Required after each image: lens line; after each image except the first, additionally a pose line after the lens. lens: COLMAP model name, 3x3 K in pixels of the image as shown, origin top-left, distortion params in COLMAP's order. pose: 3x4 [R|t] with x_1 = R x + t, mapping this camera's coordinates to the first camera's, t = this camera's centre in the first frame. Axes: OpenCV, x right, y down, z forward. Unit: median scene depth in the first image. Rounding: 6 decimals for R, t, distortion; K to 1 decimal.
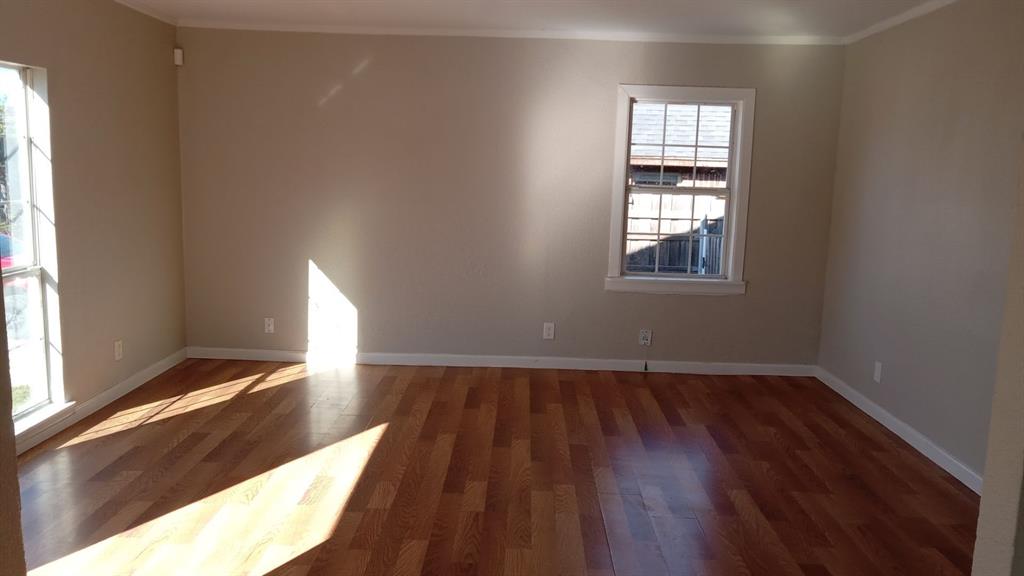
lens RADIAL K [[756.8, 0, 524.6], [0, 756.8, 287.6], [0, 0, 1]] dist [0.000384, -0.002175]
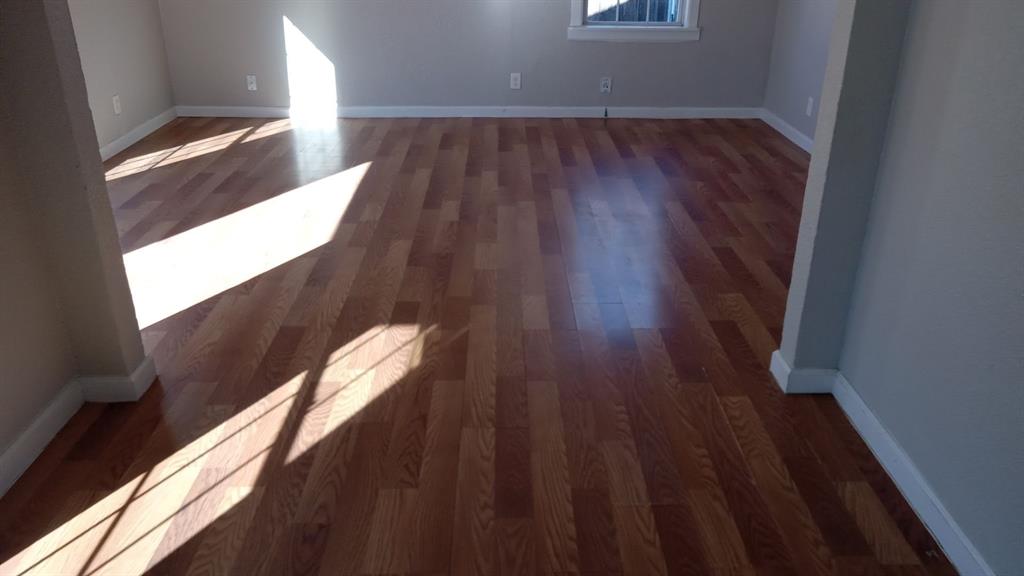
lens RADIAL K [[761.9, 0, 511.0], [0, 761.9, 278.6], [0, 0, 1]] dist [-0.006345, -0.000947]
pose [[0.999727, -0.022095, 0.007637, 0.013360], [0.019221, 0.962820, 0.269458, 0.043076], [-0.013307, -0.269237, 0.962982, -0.129683]]
